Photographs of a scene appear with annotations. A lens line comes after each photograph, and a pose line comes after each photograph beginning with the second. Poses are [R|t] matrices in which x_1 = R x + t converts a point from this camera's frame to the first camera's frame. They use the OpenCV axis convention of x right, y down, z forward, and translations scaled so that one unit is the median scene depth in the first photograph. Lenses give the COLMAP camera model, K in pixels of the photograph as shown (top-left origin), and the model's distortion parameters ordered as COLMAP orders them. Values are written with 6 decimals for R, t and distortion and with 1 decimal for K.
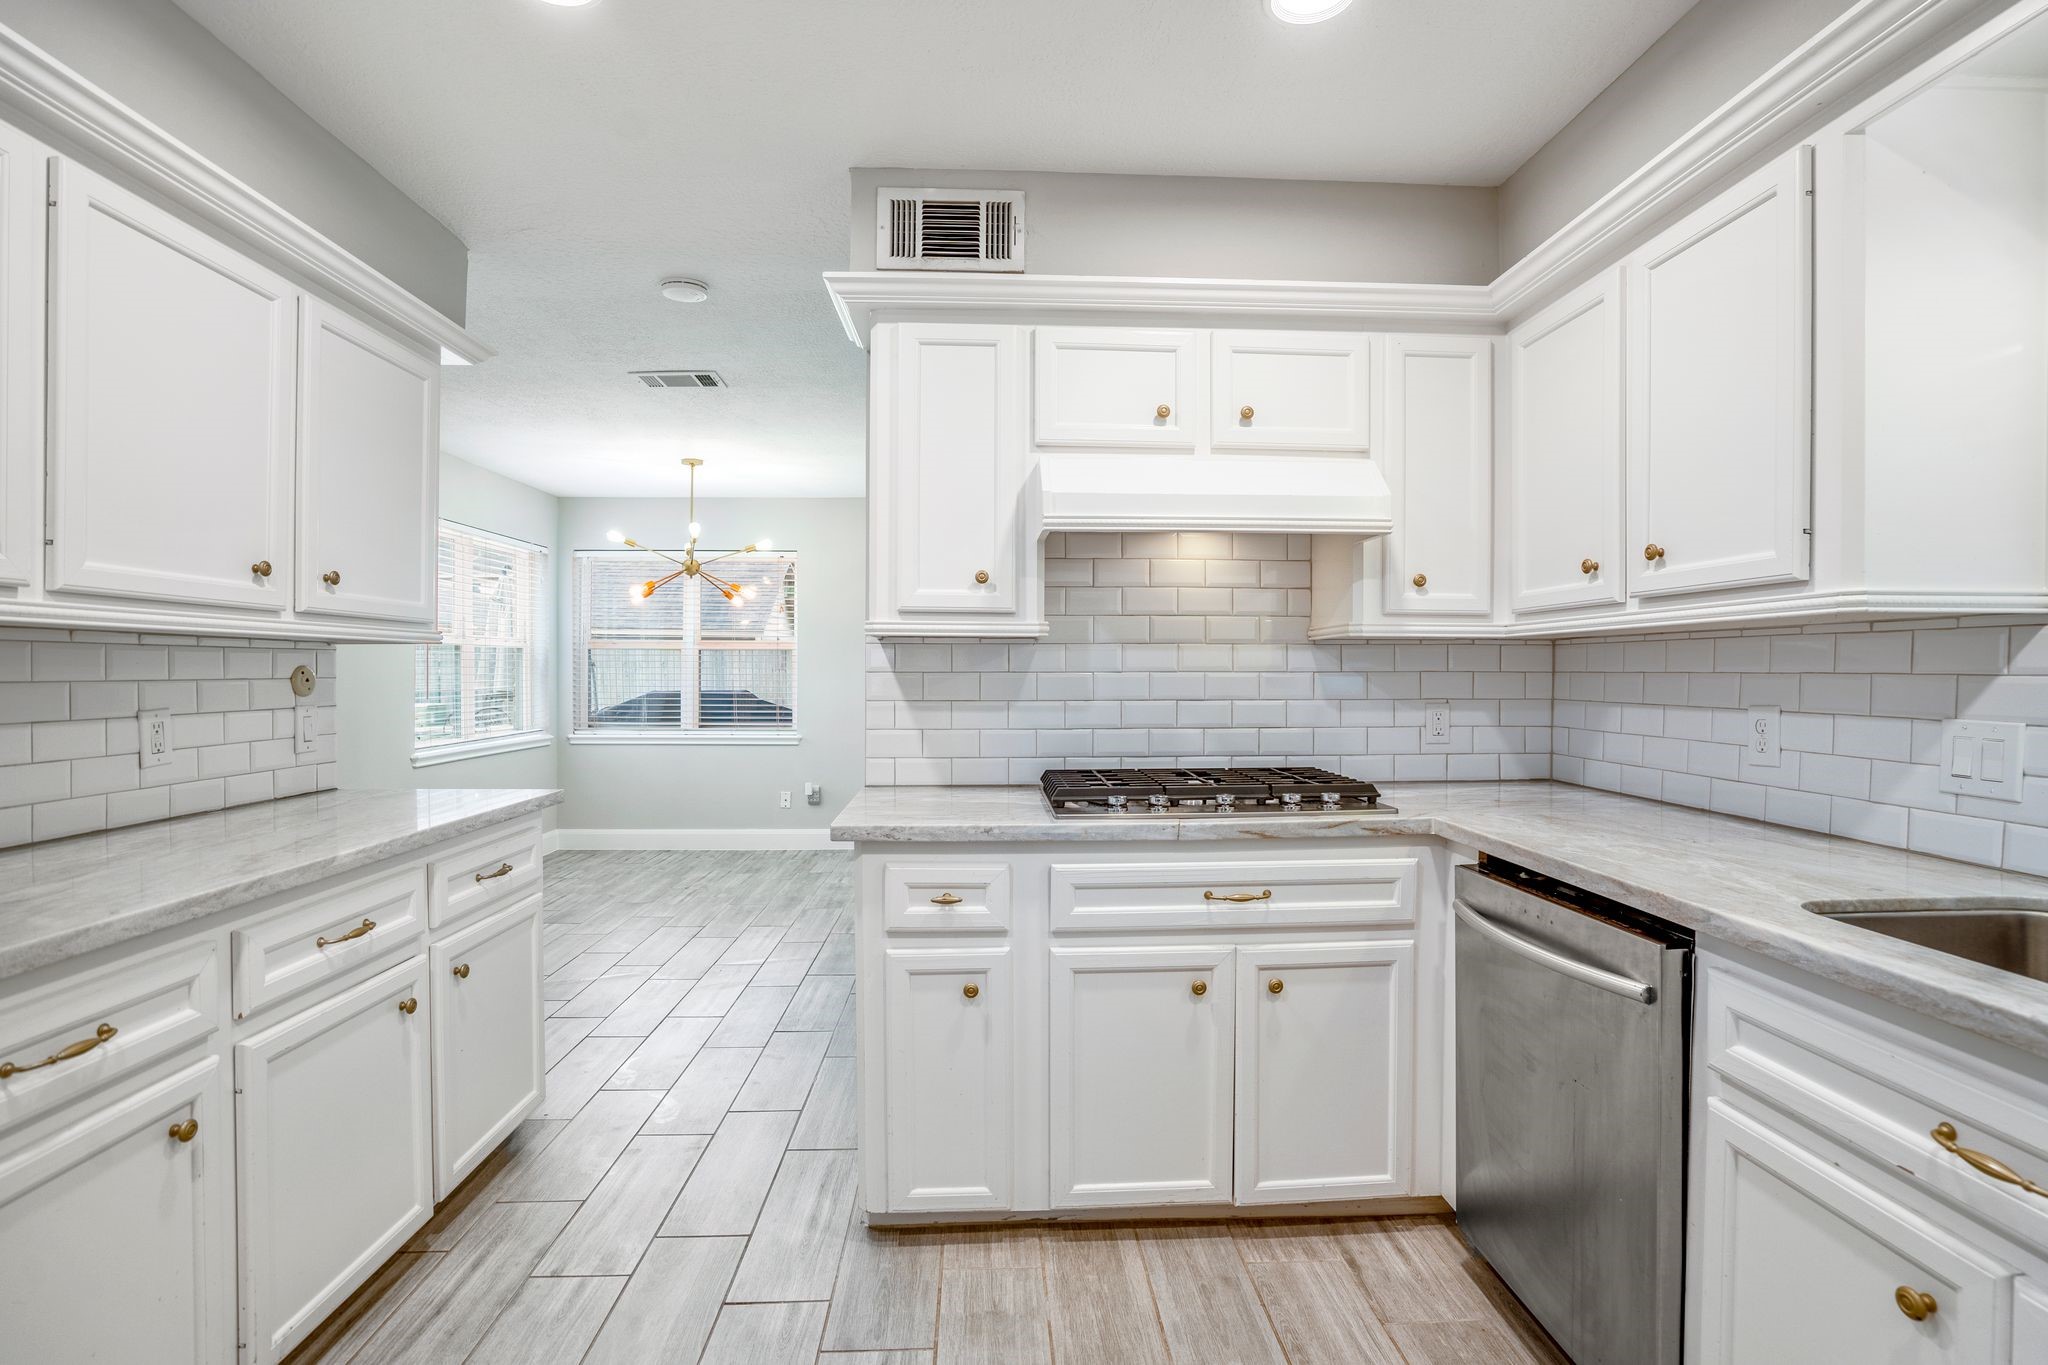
lens RADIAL K [[969.2, 0, 1024.0], [0, 969.2, 682.5], [0, 0, 1]] dist [-0.056558, 0.024123]
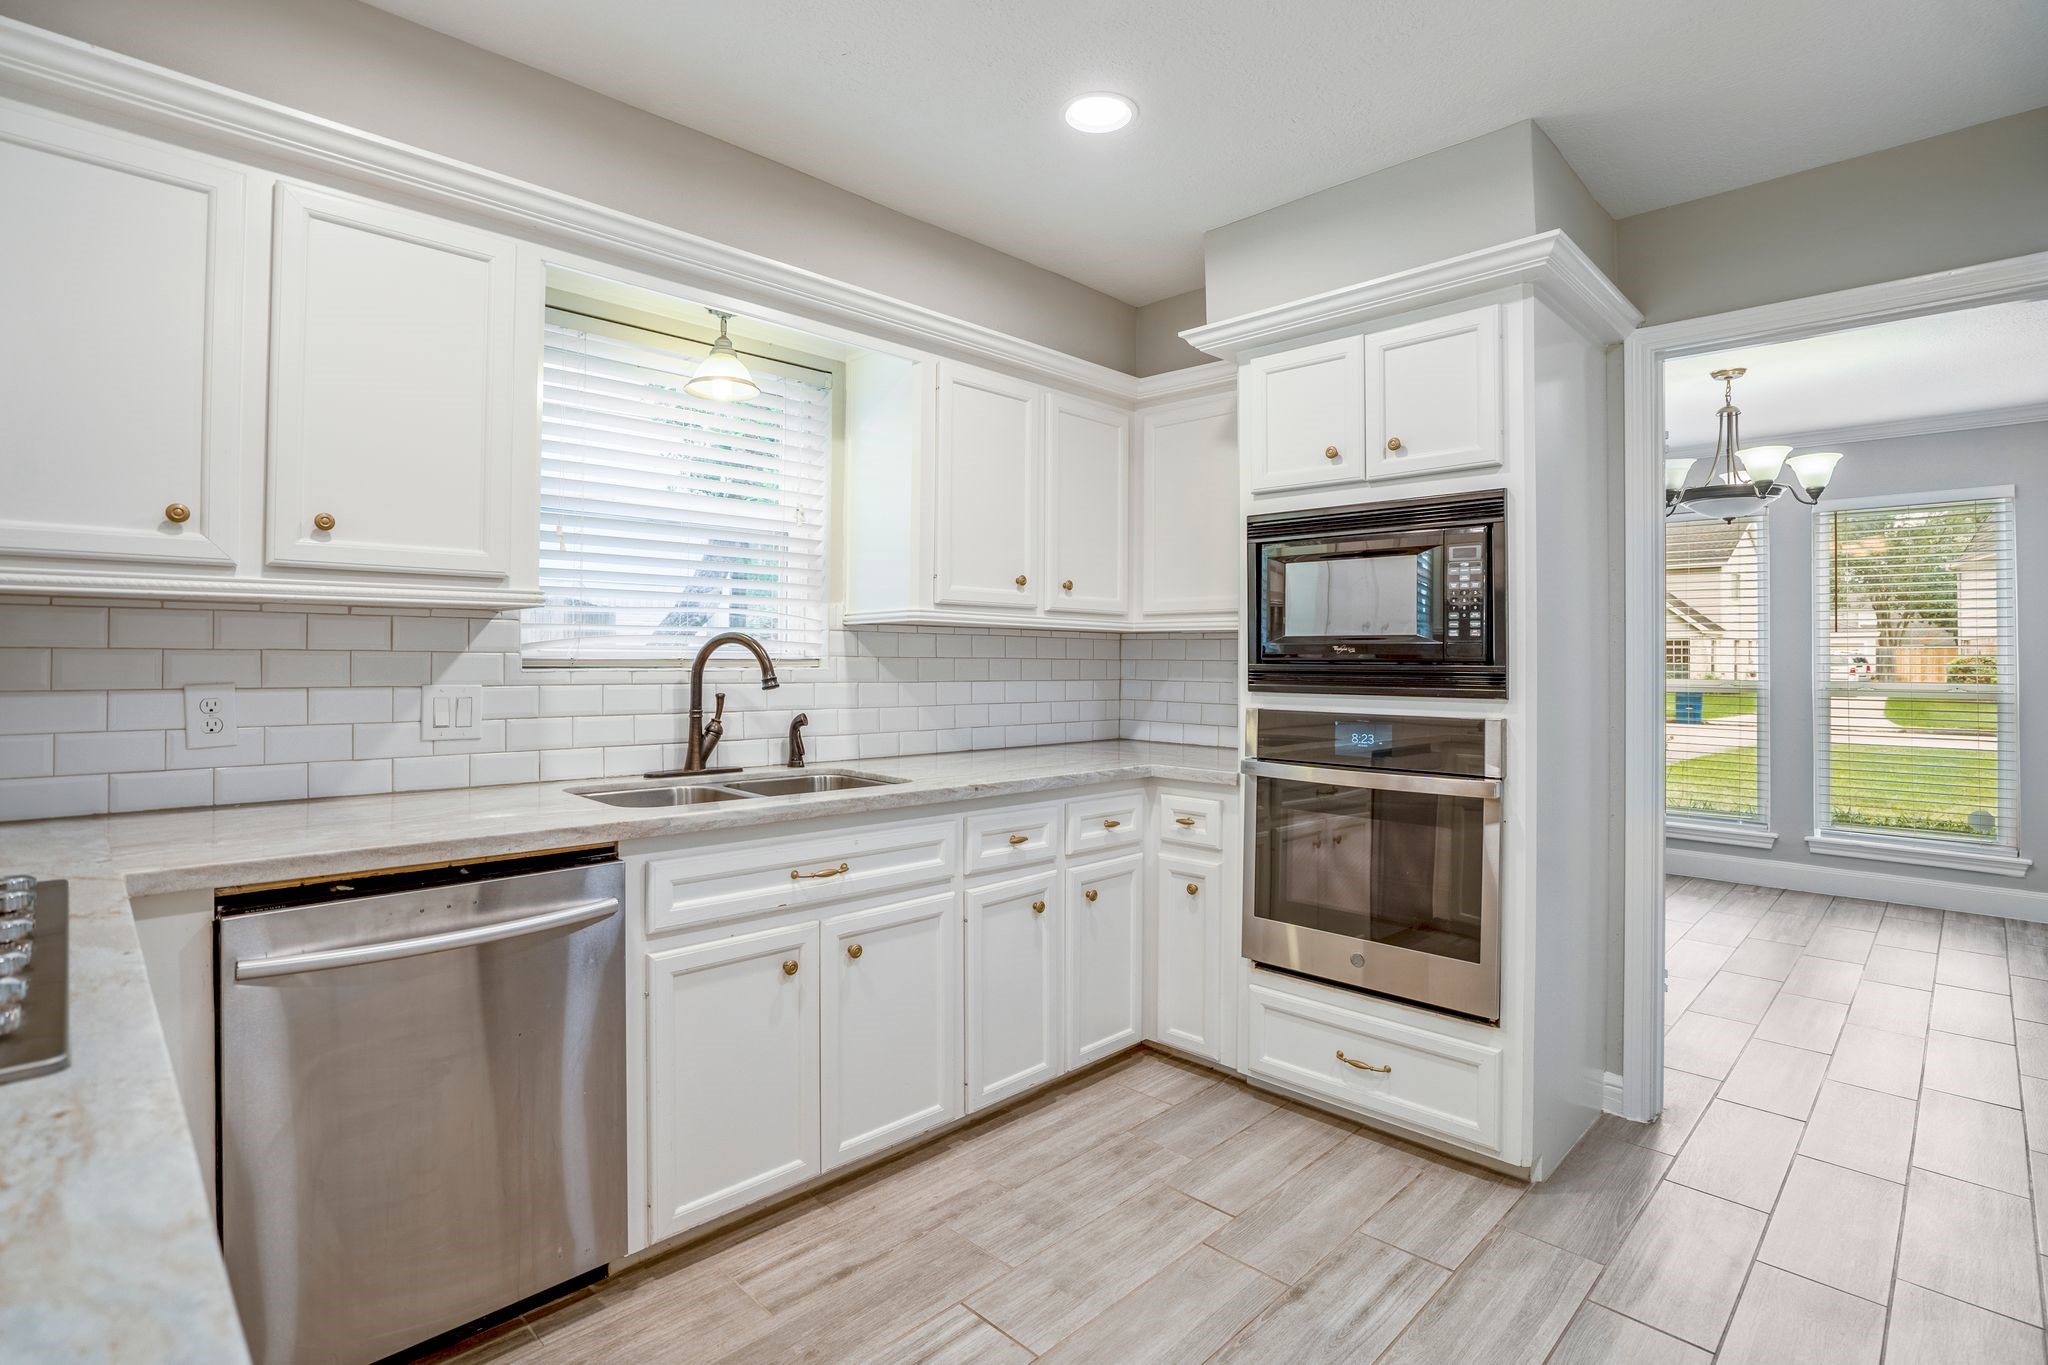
lens RADIAL K [[999.1, 0, 1020.5], [0, 999.1, 652.0], [0, 0, 1]] dist [-0.041160, 0.018295]
pose [[-0.671210, 0.000501, 0.741267, -0.460807], [0.002391, 0.999996, 0.001489, -0.006090], [-0.741263, 0.002772, -0.671209, 0.997179]]
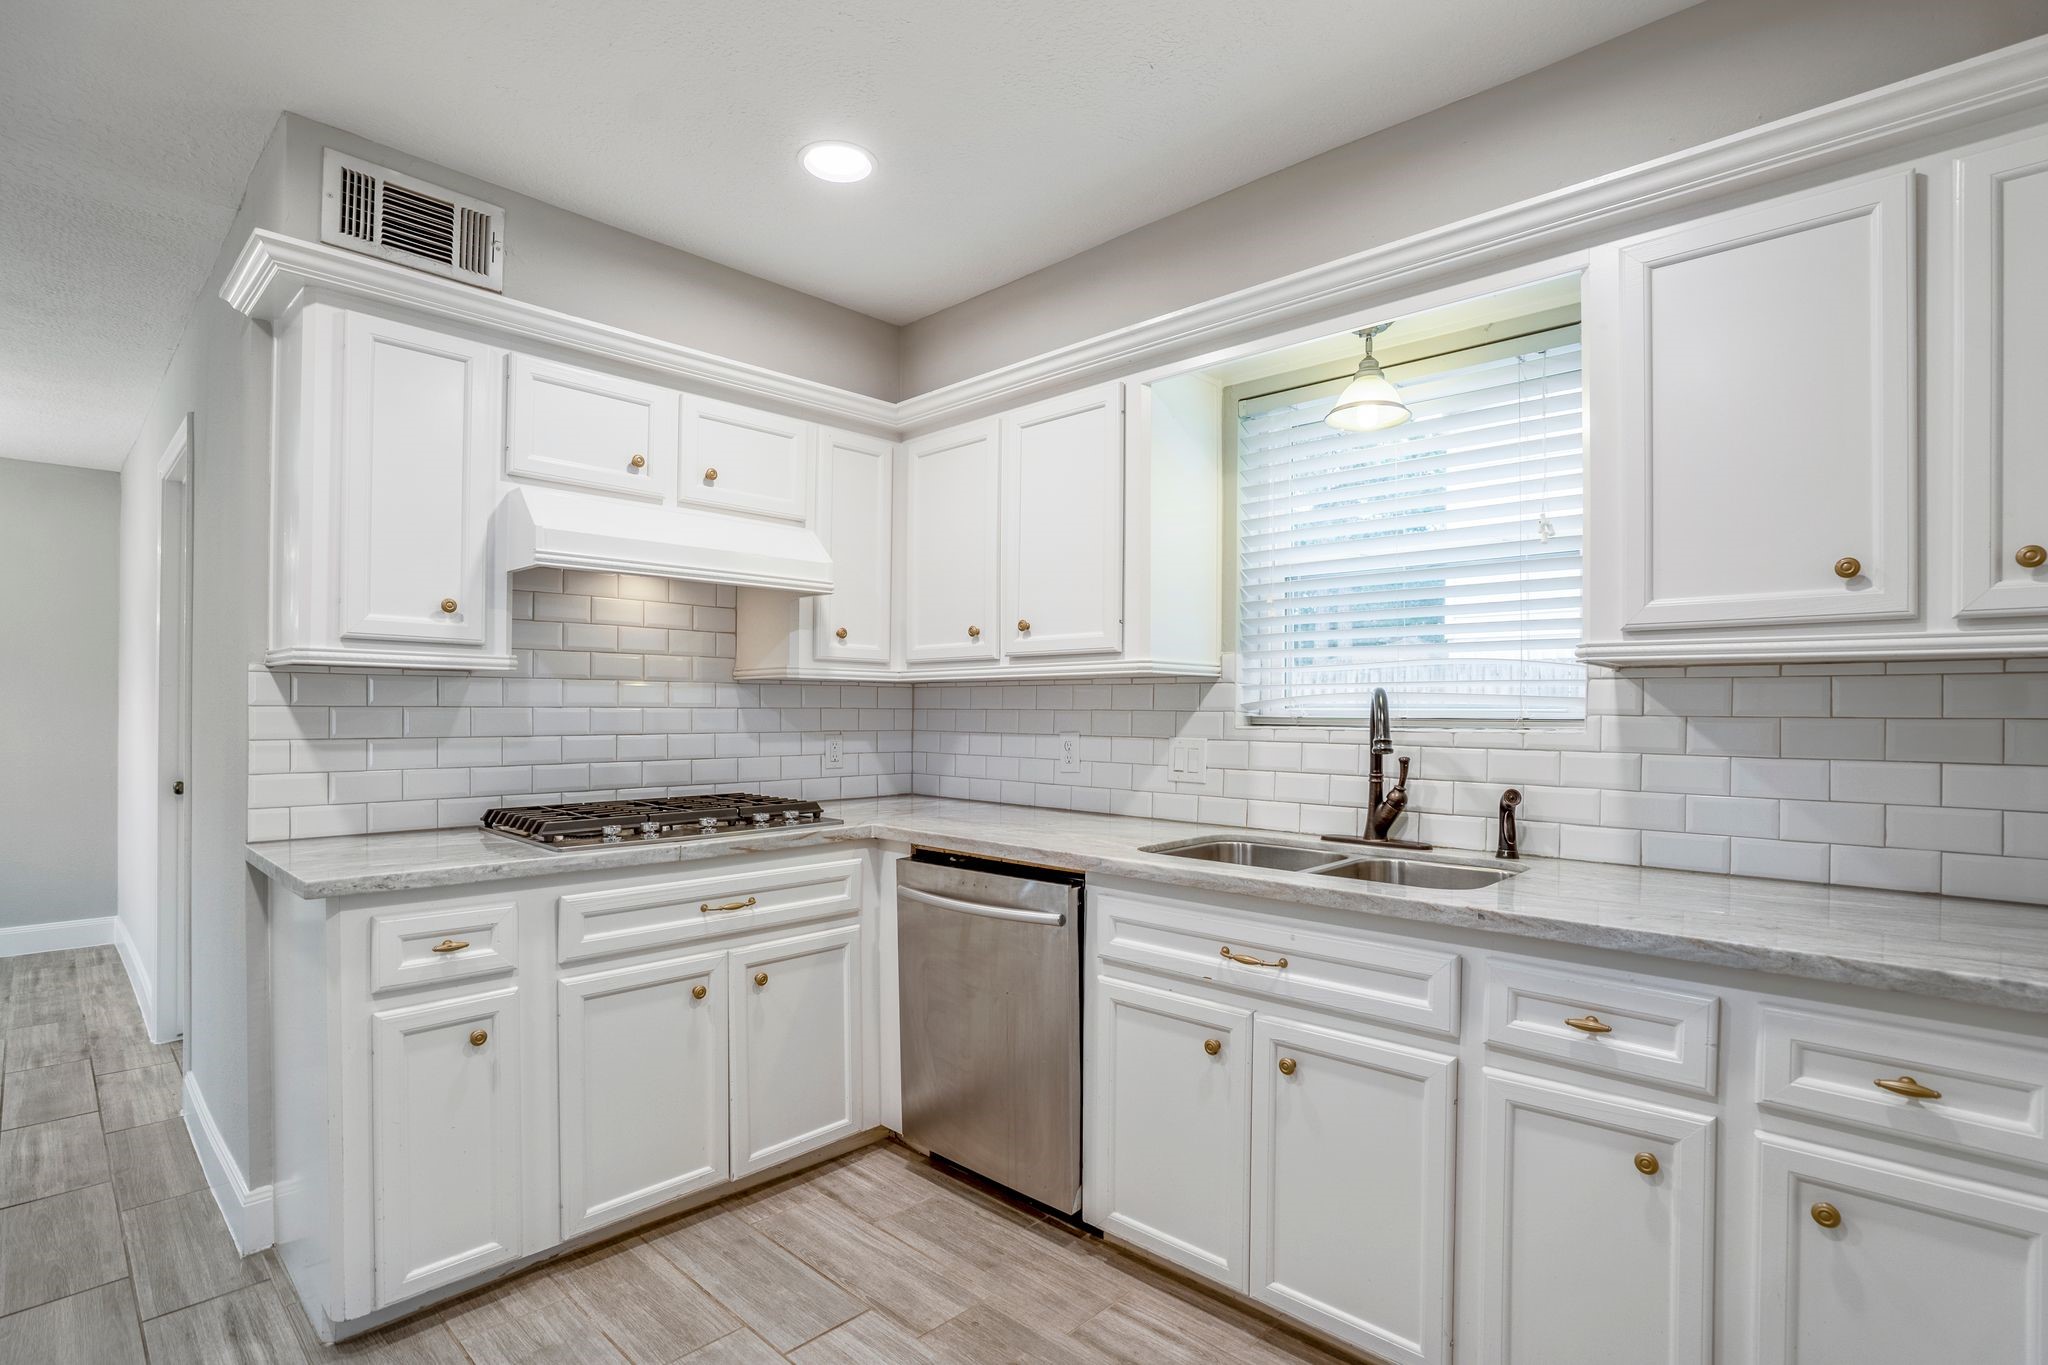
lens RADIAL K [[997.1, 0, 1031.5], [0, 997.1, 714.1], [0, 0, 1]] dist [-0.059895, 0.038354]
pose [[0.720599, 0.000505, 0.693352, -0.328853], [0.003546, 0.999984, -0.004413, 0.003095], [-0.693343, 0.005638, 0.720586, -0.085339]]
